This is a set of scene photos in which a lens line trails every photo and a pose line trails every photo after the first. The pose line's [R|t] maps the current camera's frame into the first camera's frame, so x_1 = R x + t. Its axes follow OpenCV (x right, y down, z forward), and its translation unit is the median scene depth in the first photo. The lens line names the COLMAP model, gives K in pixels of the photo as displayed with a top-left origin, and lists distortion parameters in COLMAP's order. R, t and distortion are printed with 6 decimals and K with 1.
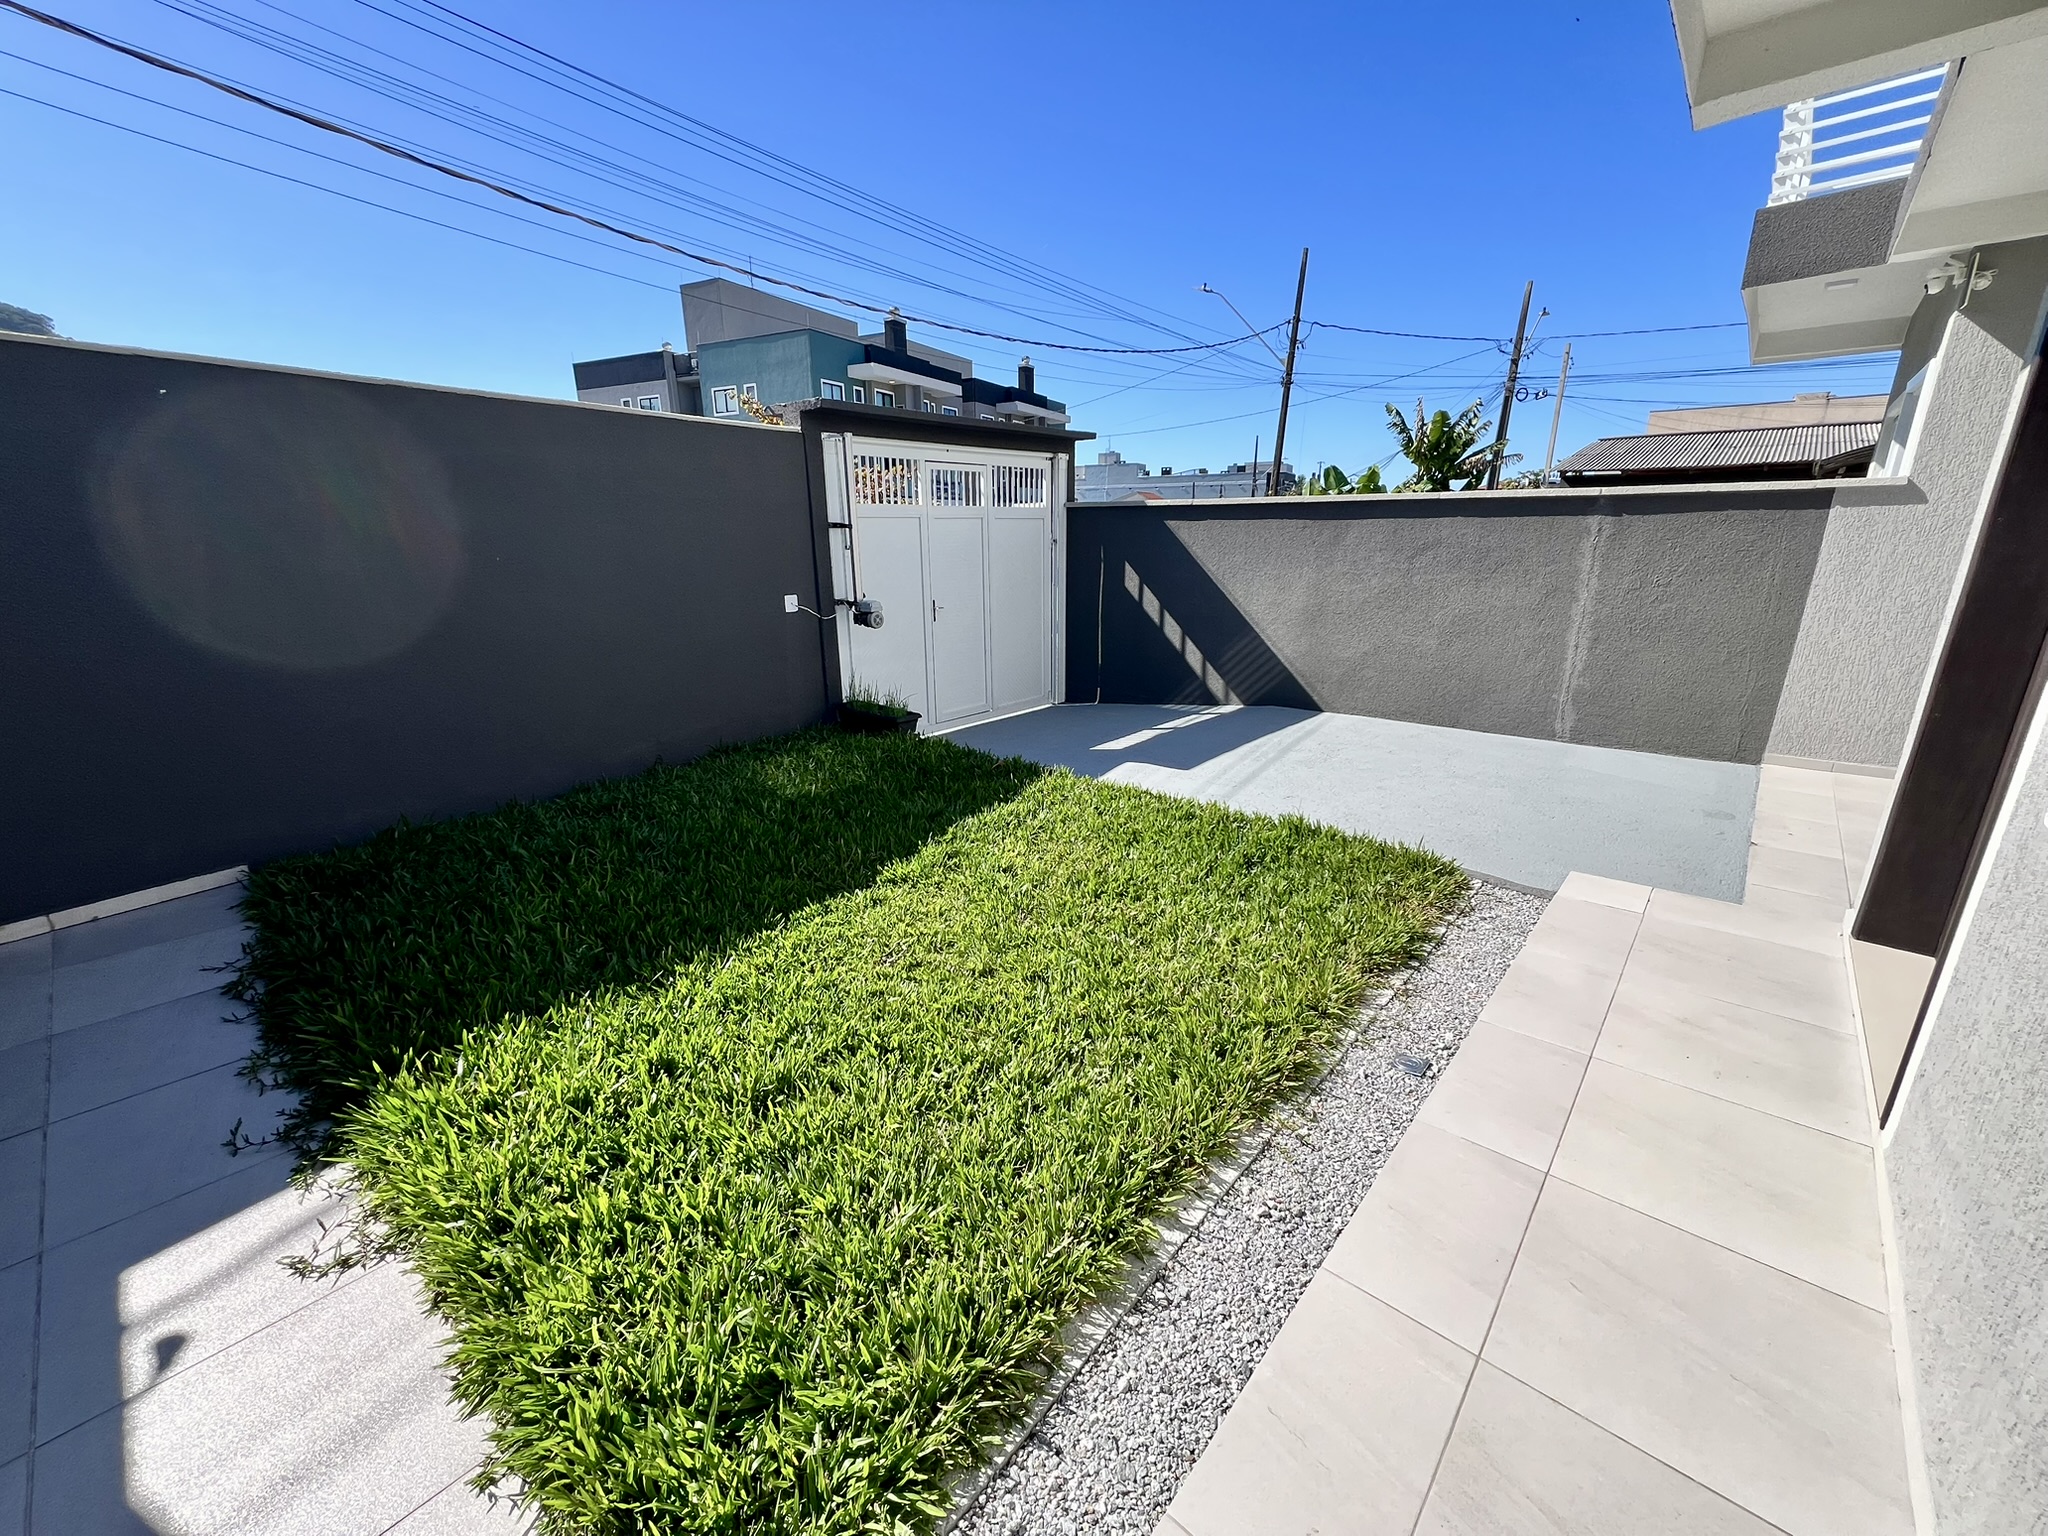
lens RADIAL K [[815.1, 0, 1015.3], [0, 815.1, 768.0], [0, 0, 1]] dist [-0.000290, -0.000619]
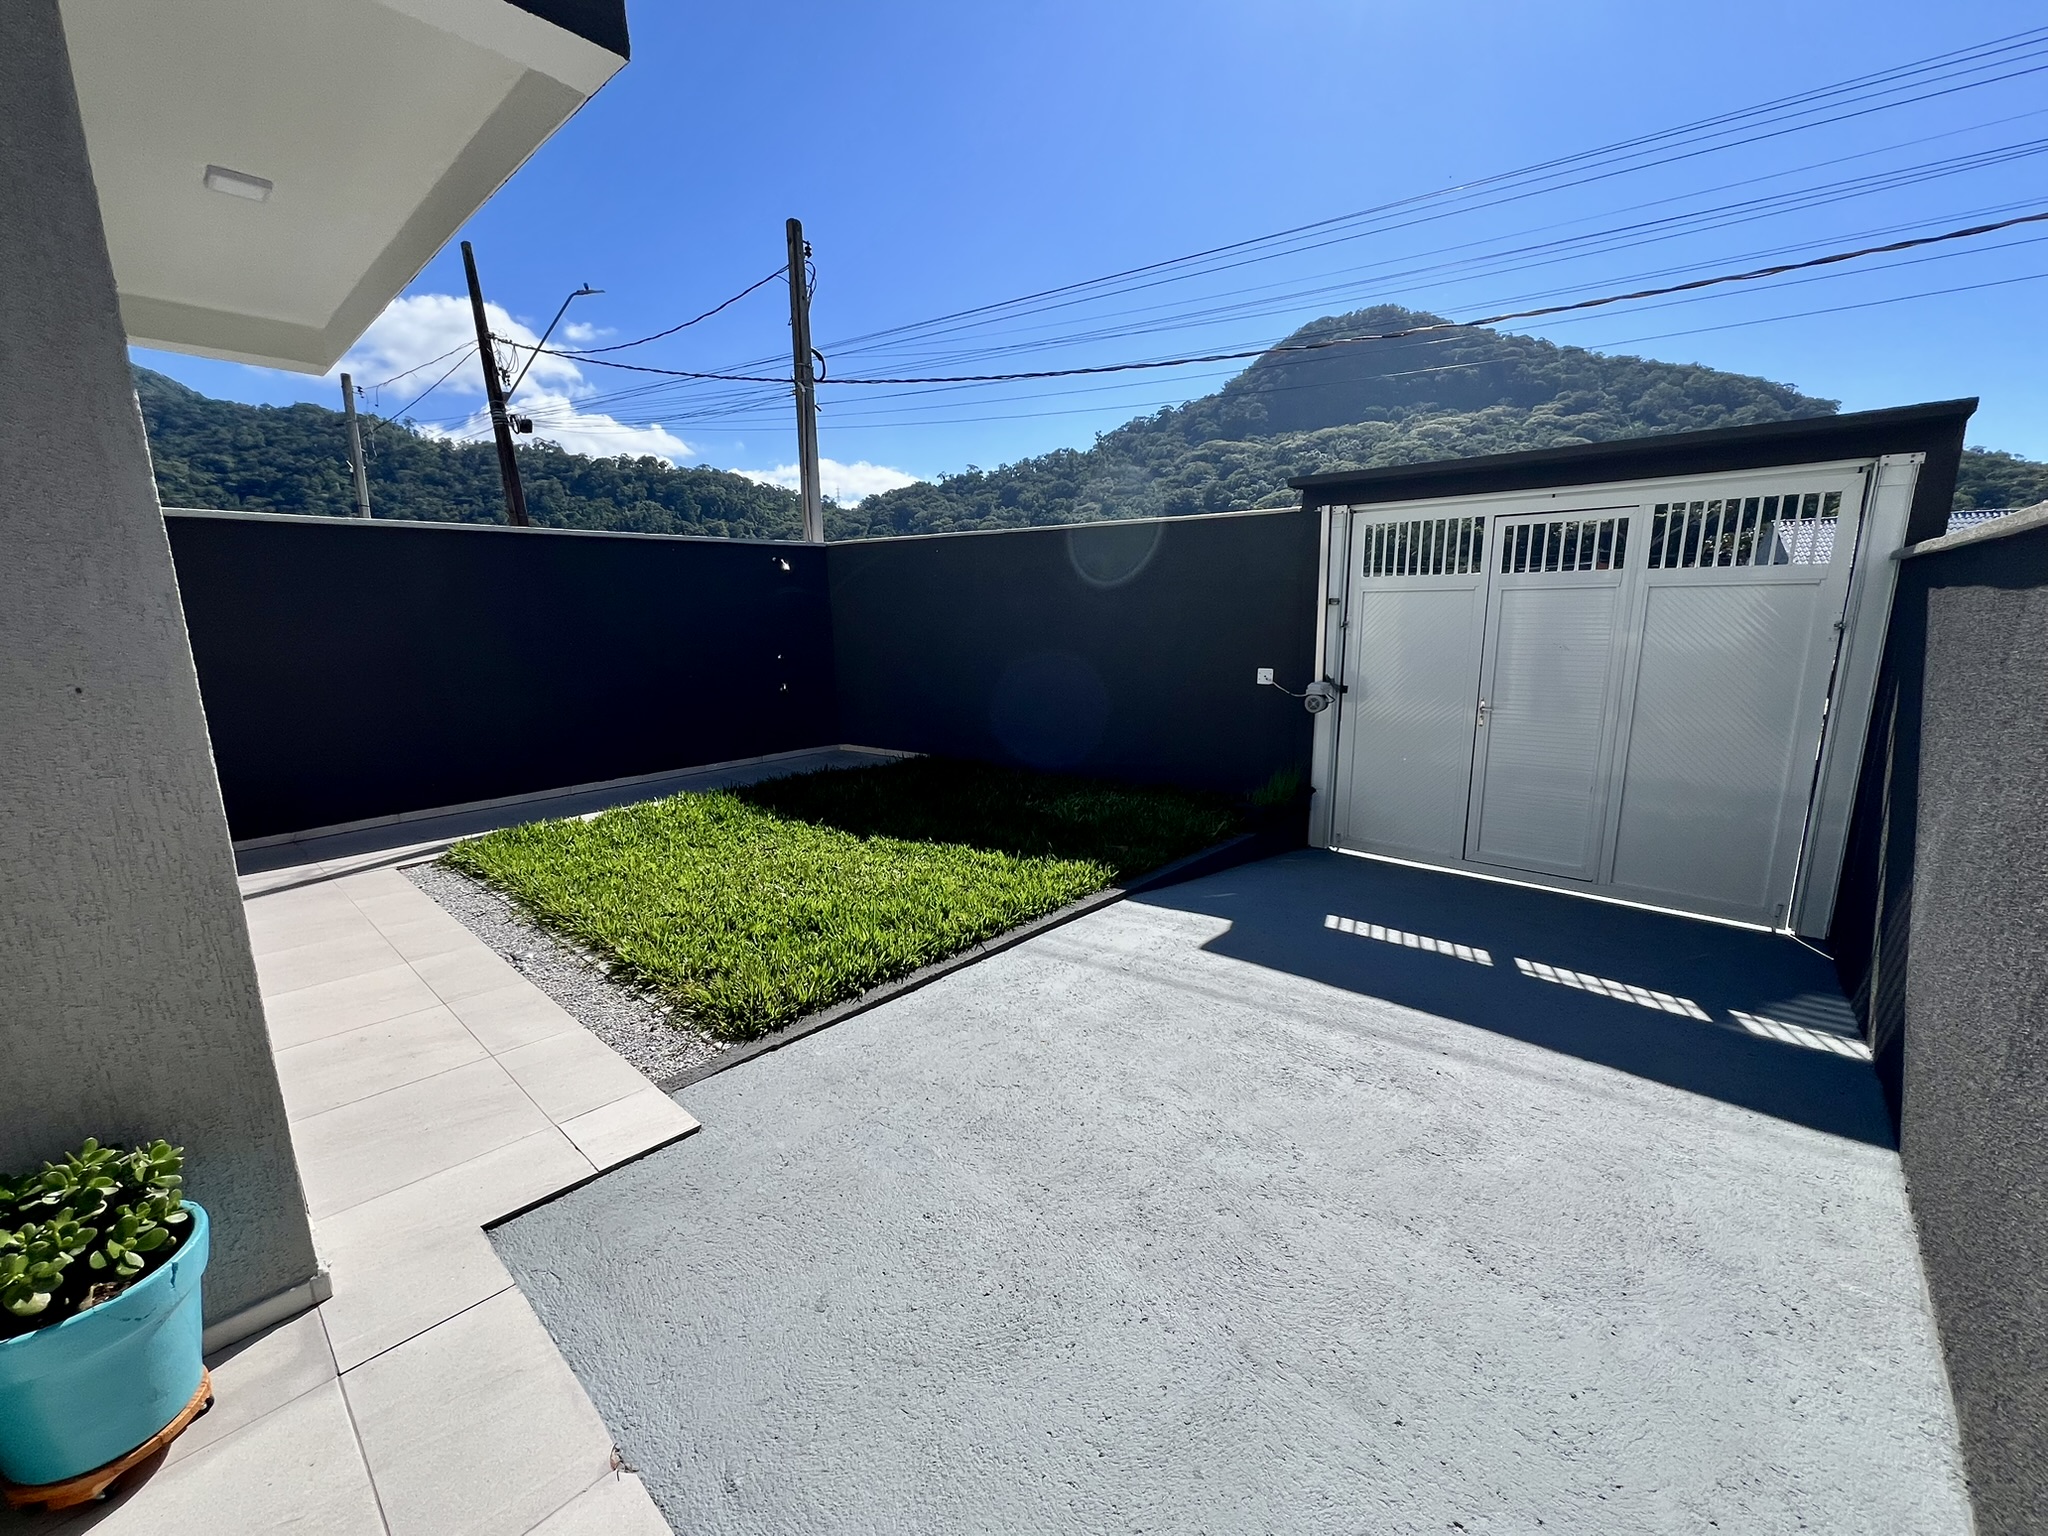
lens RADIAL K [[815.1, 0, 1017.3], [0, 815.1, 766.1], [0, 0, 1]] dist [-0.000290, -0.000619]
pose [[0.009413, 0.201898, -0.979361, 0.794736], [-0.272430, 0.942874, 0.191757, -0.218385], [0.962130, 0.265002, 0.063878, 0.698552]]
